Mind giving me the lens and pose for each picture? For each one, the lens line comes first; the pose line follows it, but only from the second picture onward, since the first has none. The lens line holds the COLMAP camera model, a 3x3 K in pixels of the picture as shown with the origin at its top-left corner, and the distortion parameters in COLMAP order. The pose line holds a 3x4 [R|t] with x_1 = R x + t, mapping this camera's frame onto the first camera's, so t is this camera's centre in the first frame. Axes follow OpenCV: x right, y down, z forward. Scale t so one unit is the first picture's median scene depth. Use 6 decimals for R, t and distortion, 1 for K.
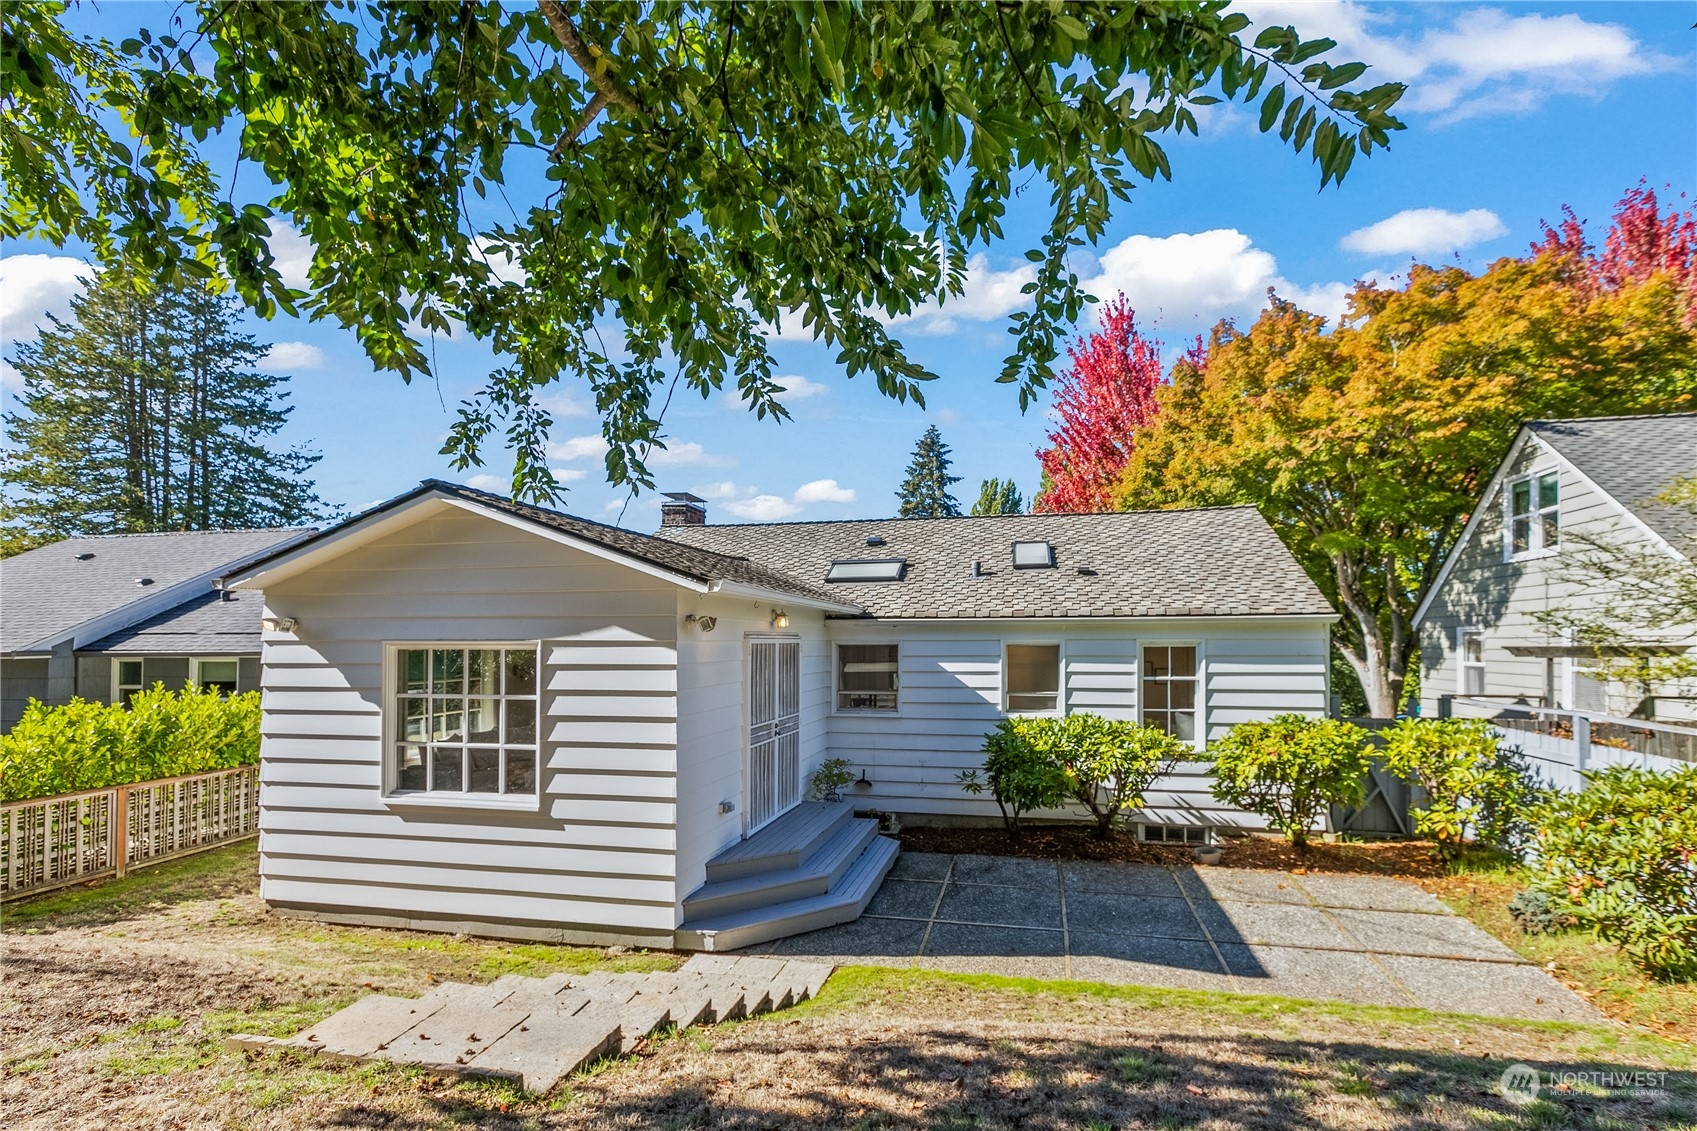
lens RADIAL K [[810.5, 0, 895.7], [0, 810.5, 639.2], [0, 0, 1]] dist [-0.002363, -0.000101]
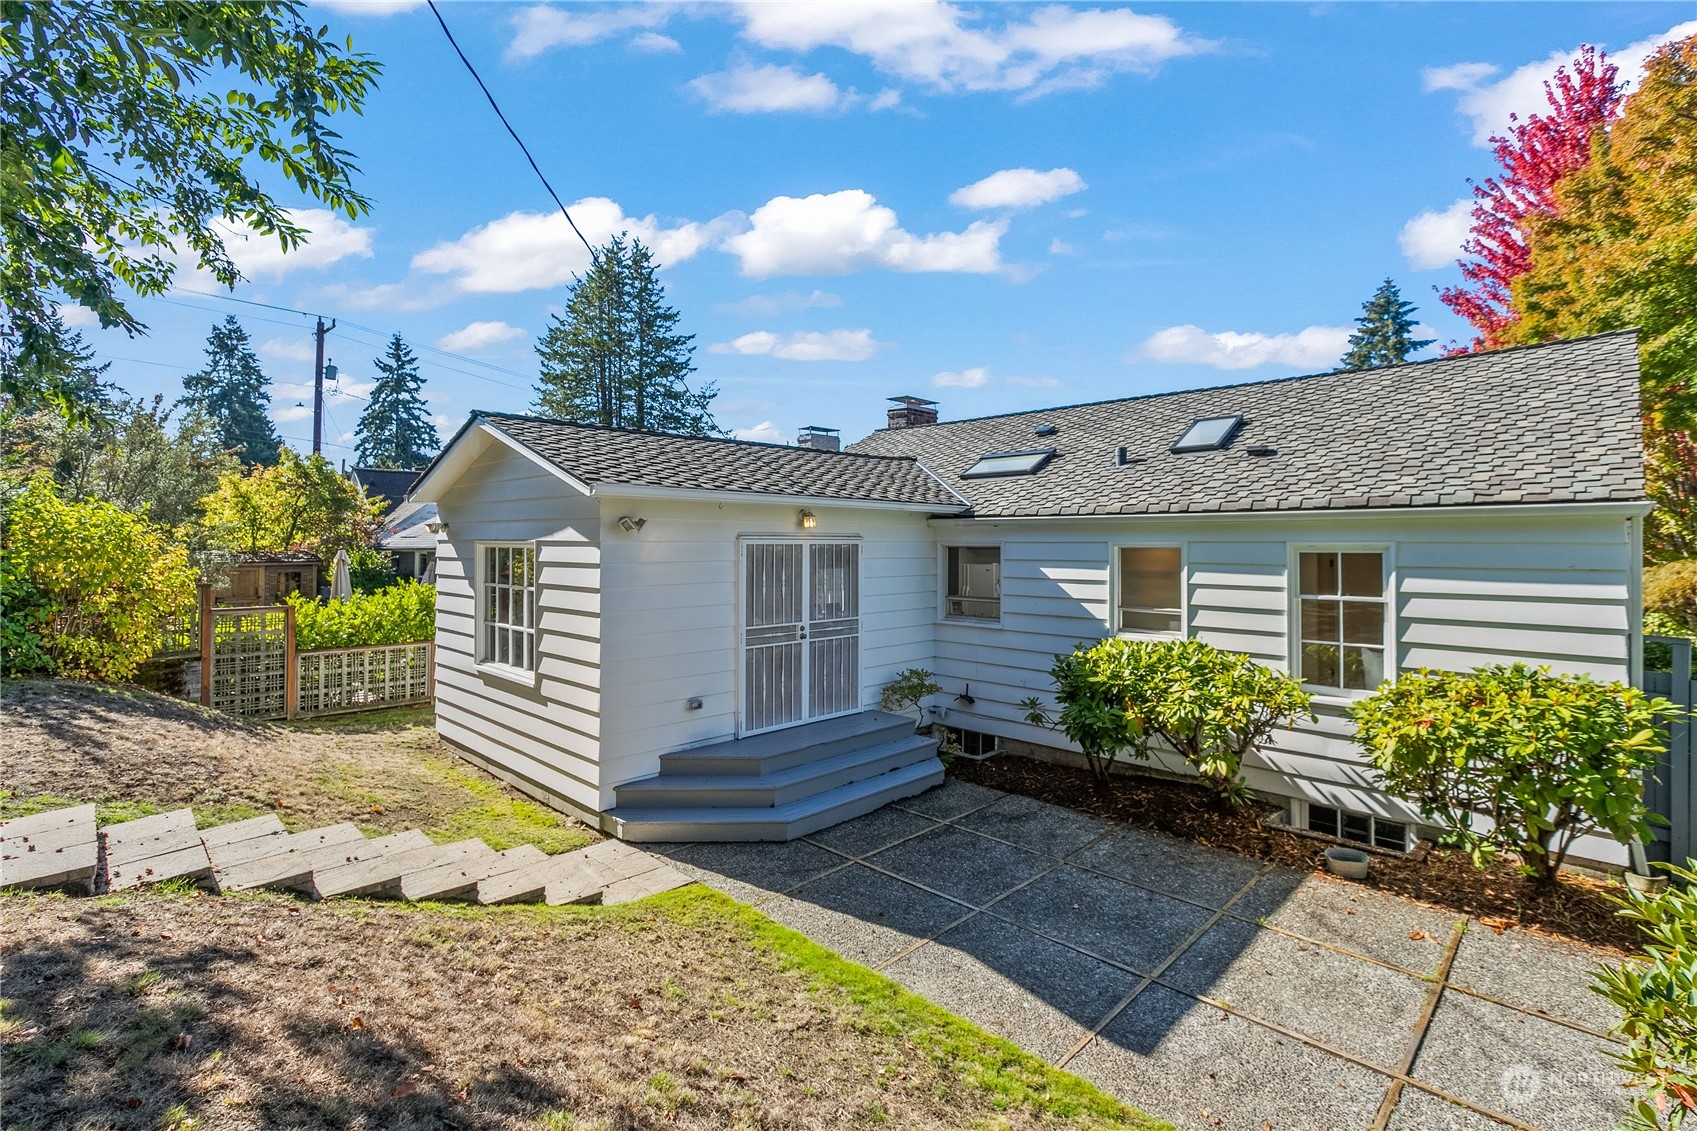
lens RADIAL K [[797.3, 0, 845.2], [0, 797.3, 541.5], [0, 0, 1]] dist [-0.000557, -0.000095]
pose [[0.830918, 0.004315, -0.556378, 0.365188], [-0.003368, 0.999991, 0.002727, -0.000855], [0.556385, -0.000392, 0.830925, 0.193872]]
